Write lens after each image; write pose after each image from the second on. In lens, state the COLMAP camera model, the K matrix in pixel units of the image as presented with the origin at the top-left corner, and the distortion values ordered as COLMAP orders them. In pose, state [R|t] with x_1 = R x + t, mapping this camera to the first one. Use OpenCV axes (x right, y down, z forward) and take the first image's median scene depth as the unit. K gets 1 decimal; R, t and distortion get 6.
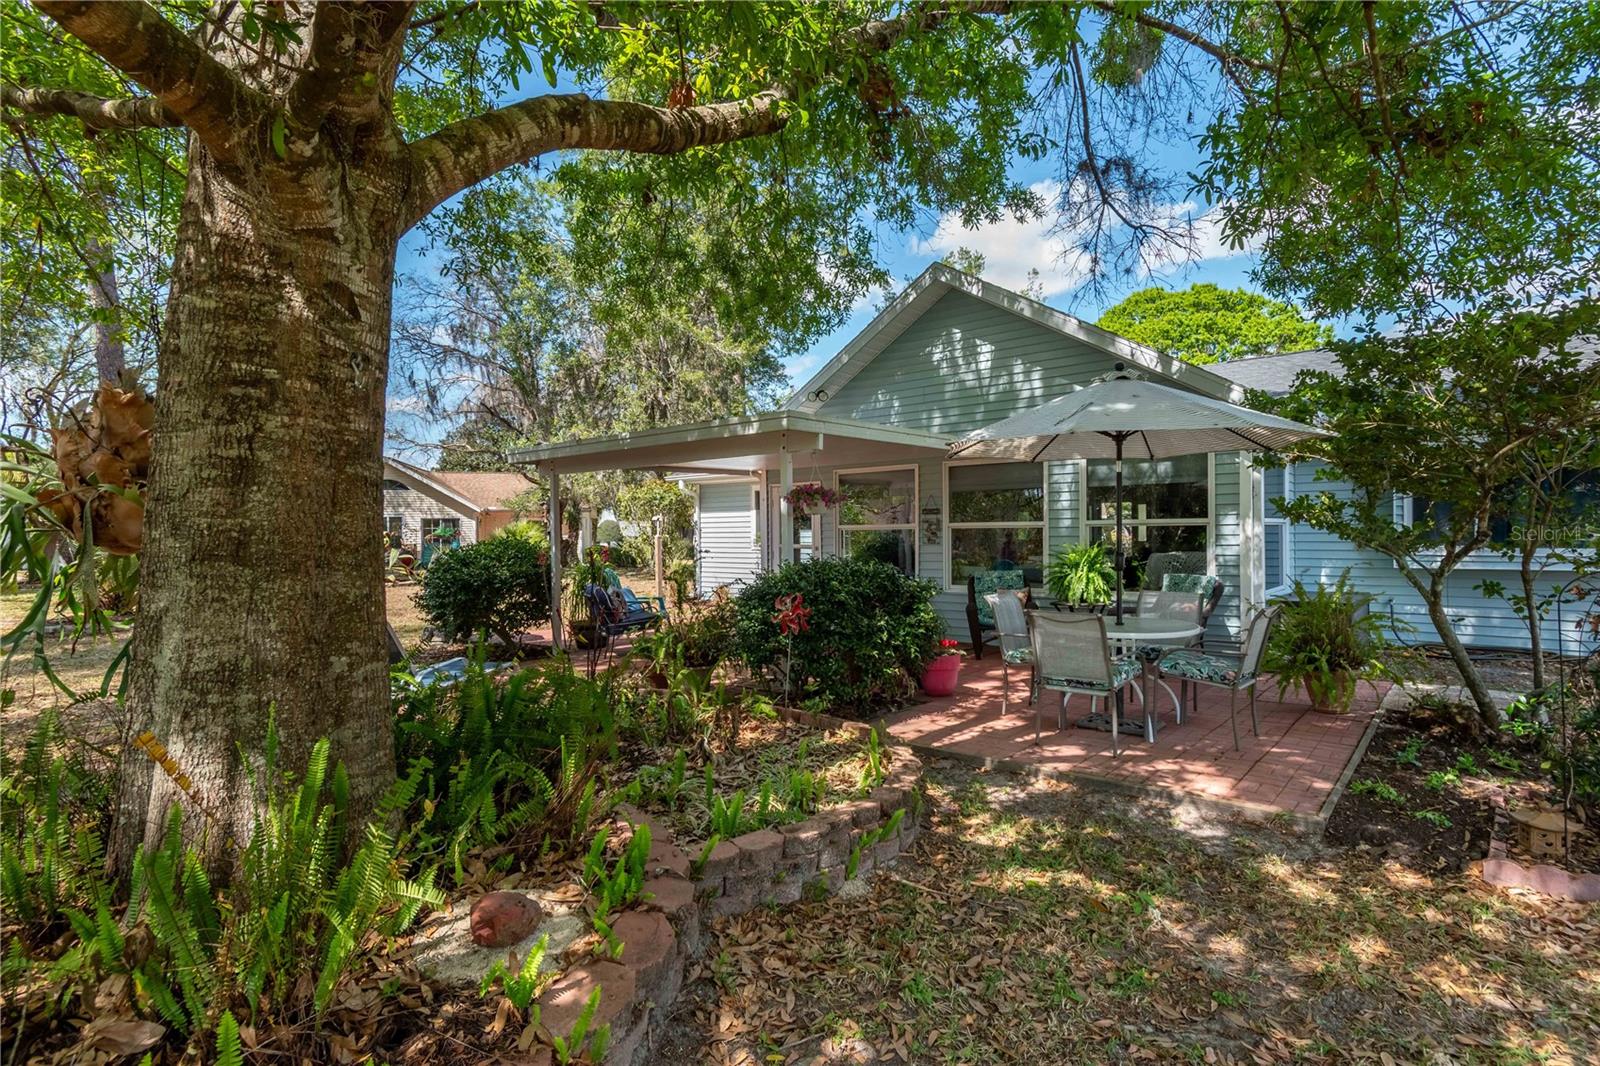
lens RADIAL K [[761.1, 0, 800.0], [0, 761.1, 533.0], [0, 0, 1]] dist [-0.002375, -0.000253]
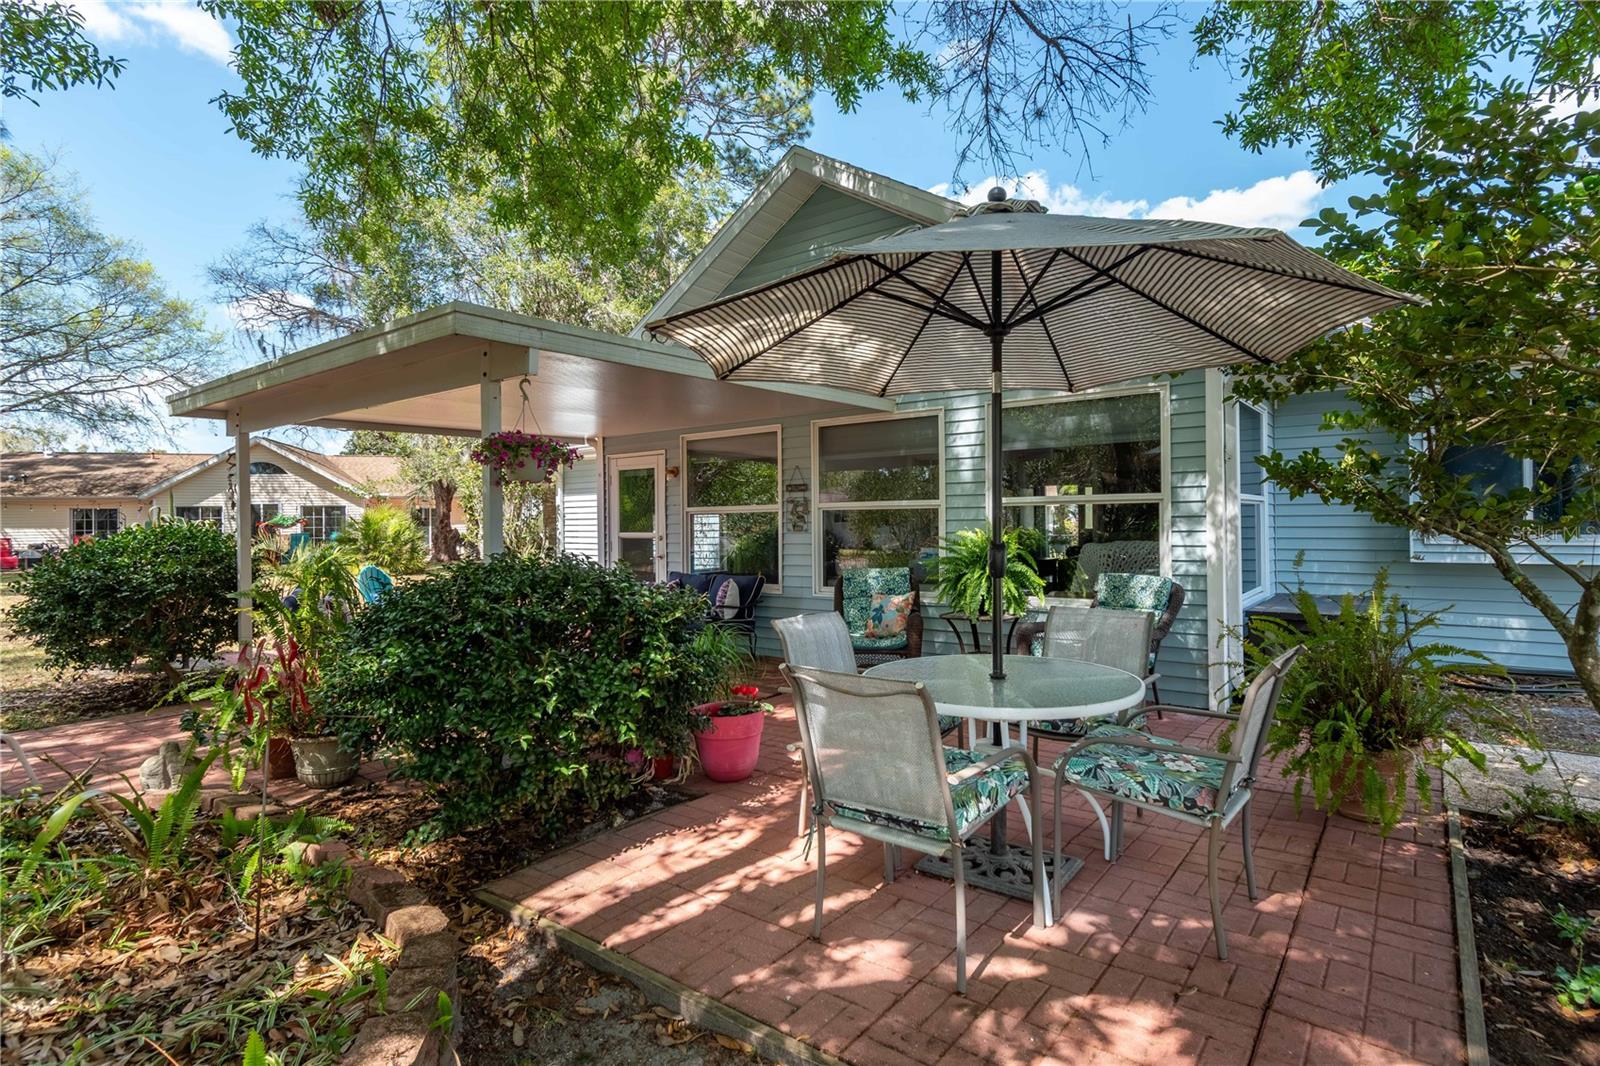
lens RADIAL K [[801.6, 0, 766.3], [0, 801.6, 513.9], [0, 0, 1]] dist [0.003950, 0.000330]
pose [[0.999478, -0.003477, 0.032116, 0.132052], [0.003739, 0.999960, -0.008085, 0.004285], [-0.032087, 0.008200, 0.999451, 0.241863]]
